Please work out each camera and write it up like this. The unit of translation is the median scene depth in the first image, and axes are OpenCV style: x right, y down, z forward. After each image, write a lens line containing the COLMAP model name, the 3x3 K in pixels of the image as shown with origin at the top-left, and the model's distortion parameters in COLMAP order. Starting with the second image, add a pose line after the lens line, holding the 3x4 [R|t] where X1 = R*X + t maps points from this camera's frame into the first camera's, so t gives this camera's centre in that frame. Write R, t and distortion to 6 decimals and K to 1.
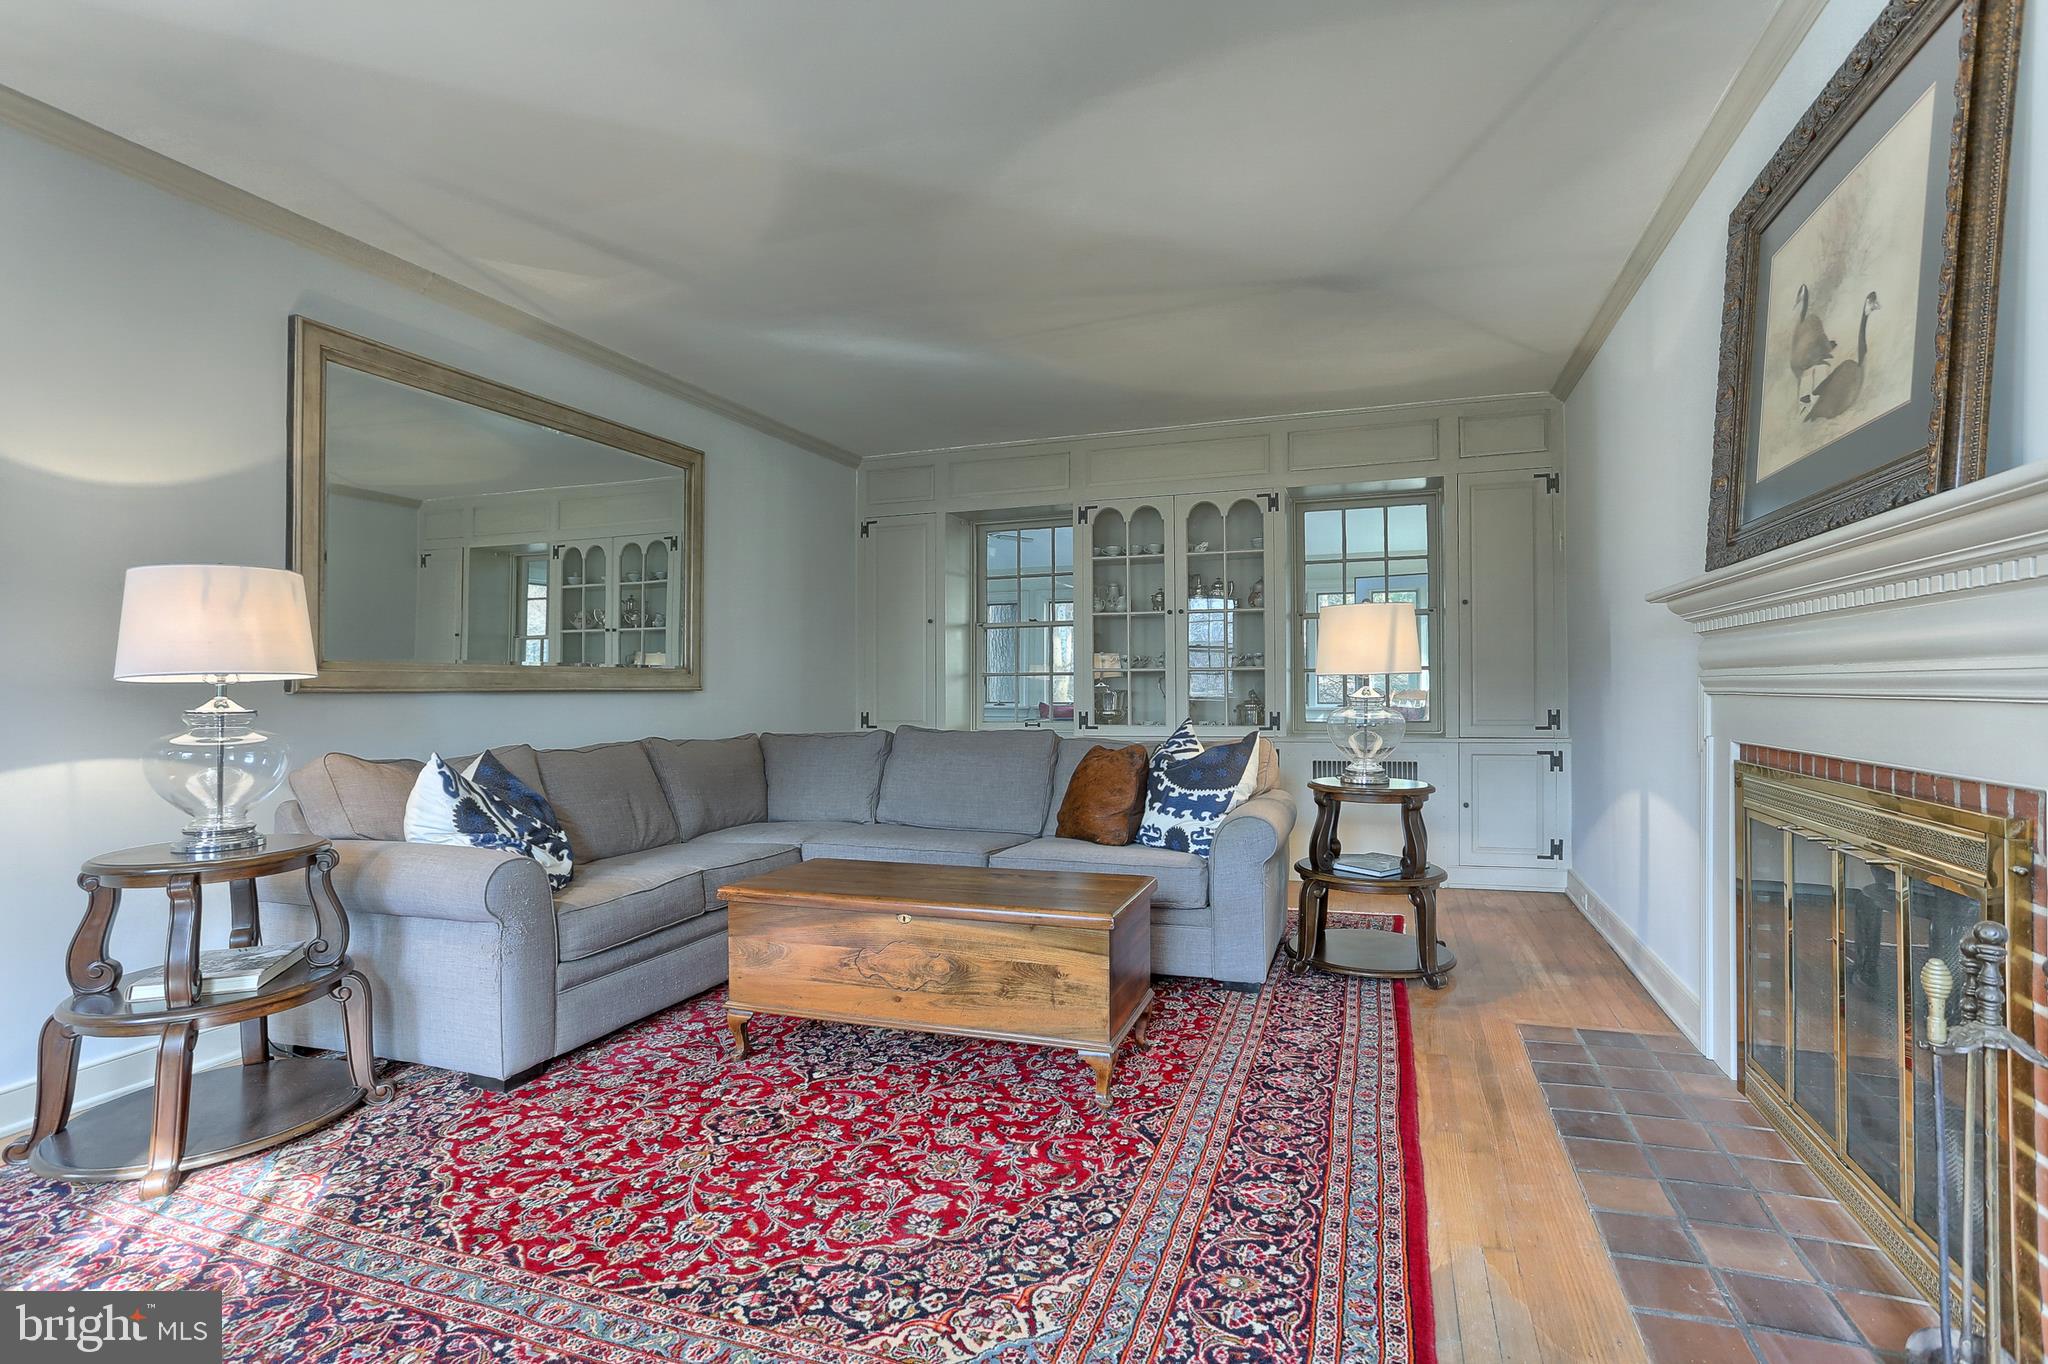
lens RADIAL K [[1001.3, 0, 1029.9], [0, 1001.3, 681.5], [0, 0, 1]] dist [-0.027070, 0.010525]
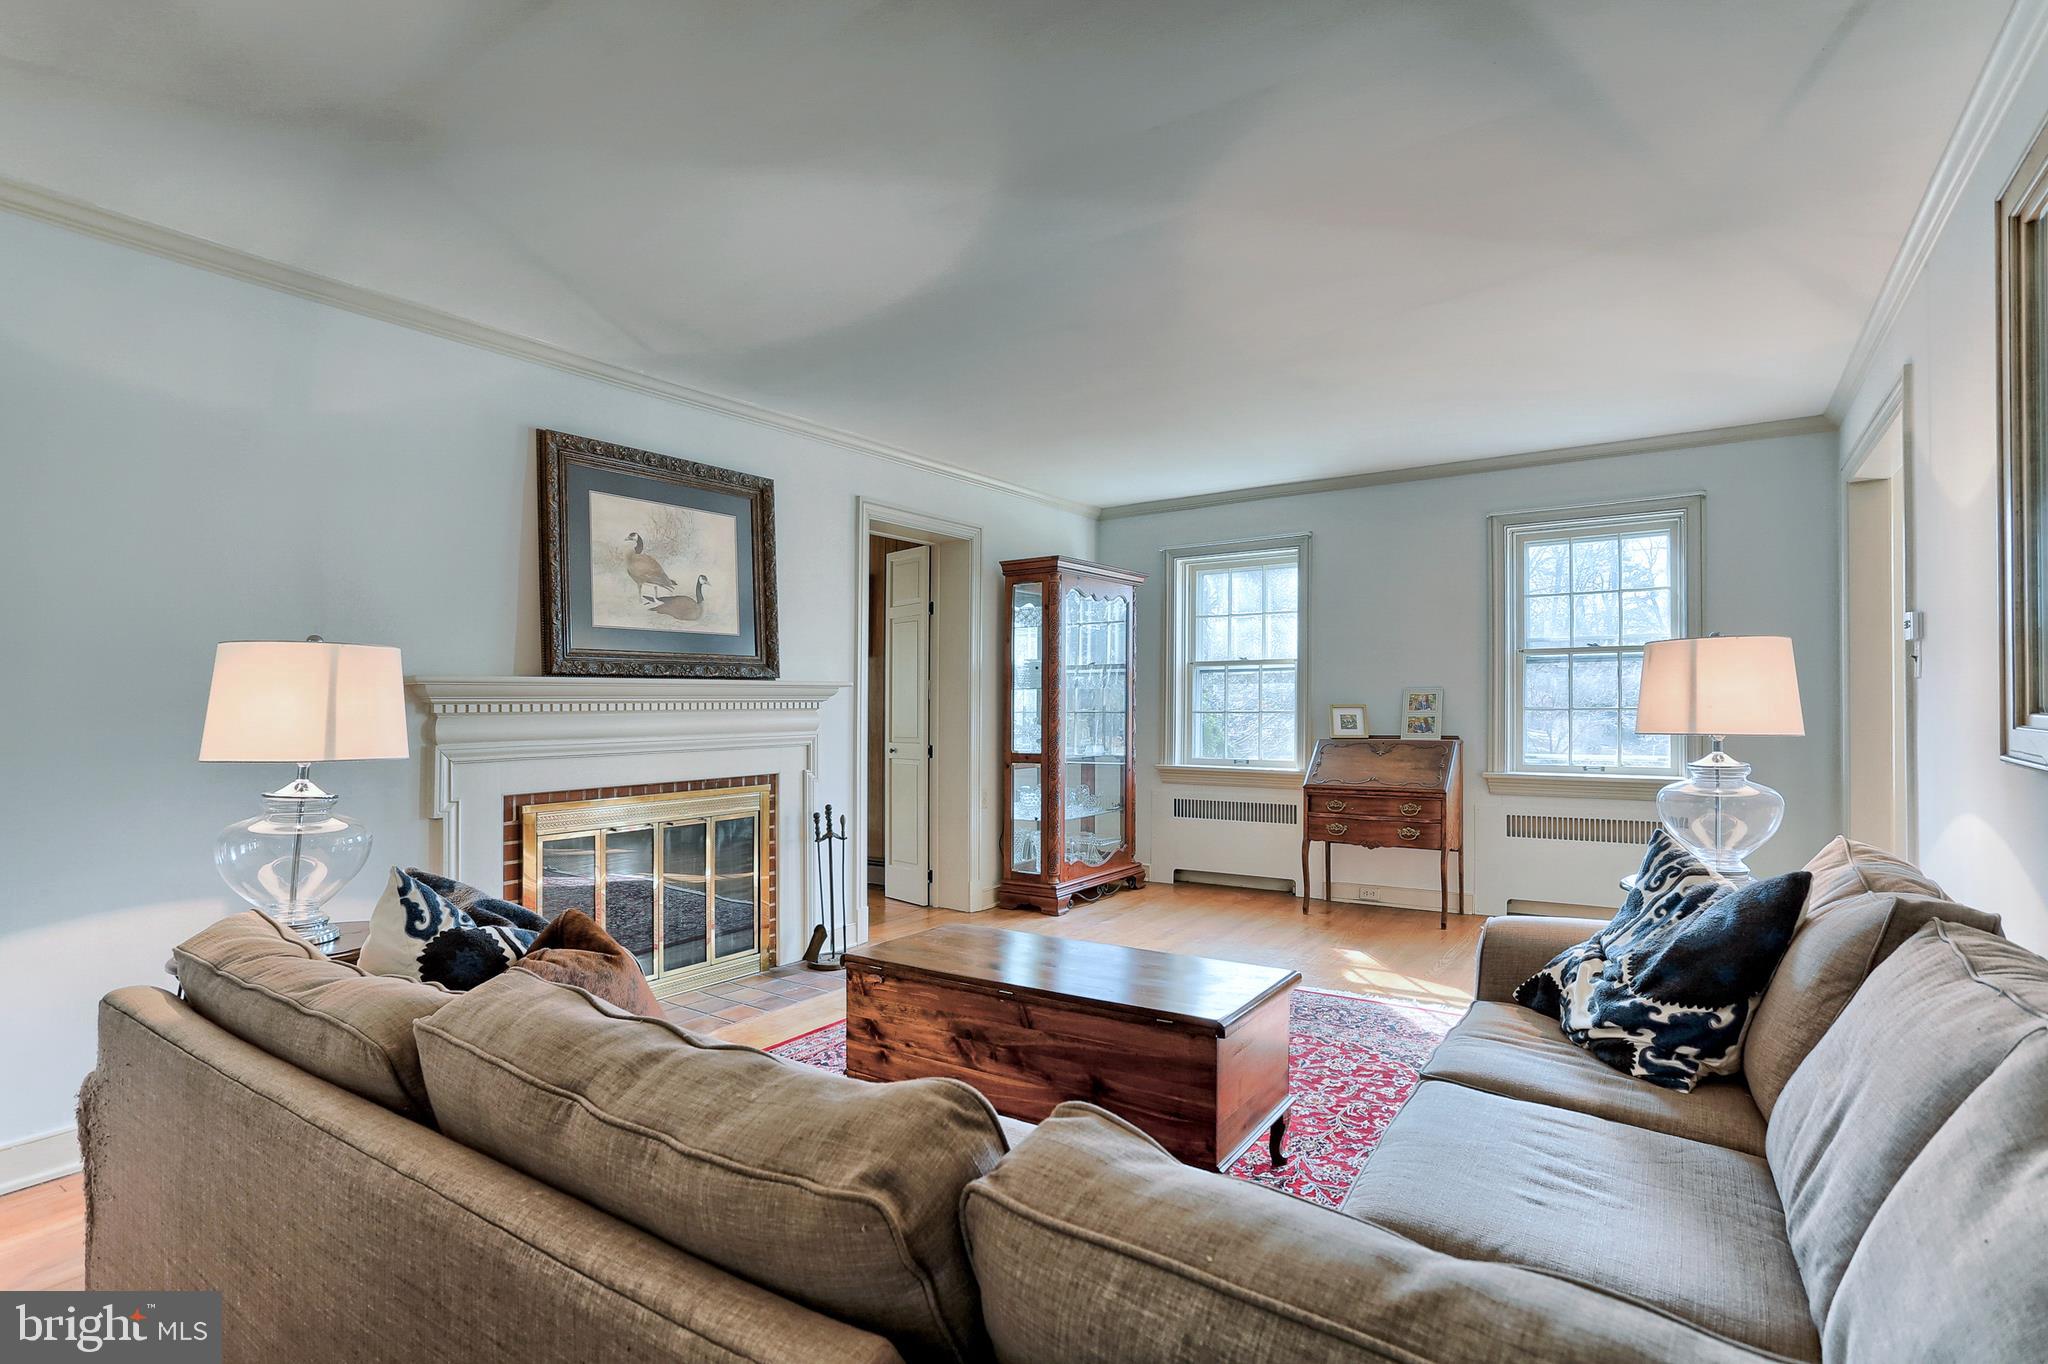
lens RADIAL K [[1001.3, 0, 1026.2], [0, 1001.3, 691.8], [0, 0, 1]] dist [-0.027070, 0.010525]
pose [[-0.966339, 0.024614, 0.256091, -0.395346], [0.020169, 0.999597, -0.019971, -0.041825], [-0.256479, -0.014134, -0.966446, 2.454662]]
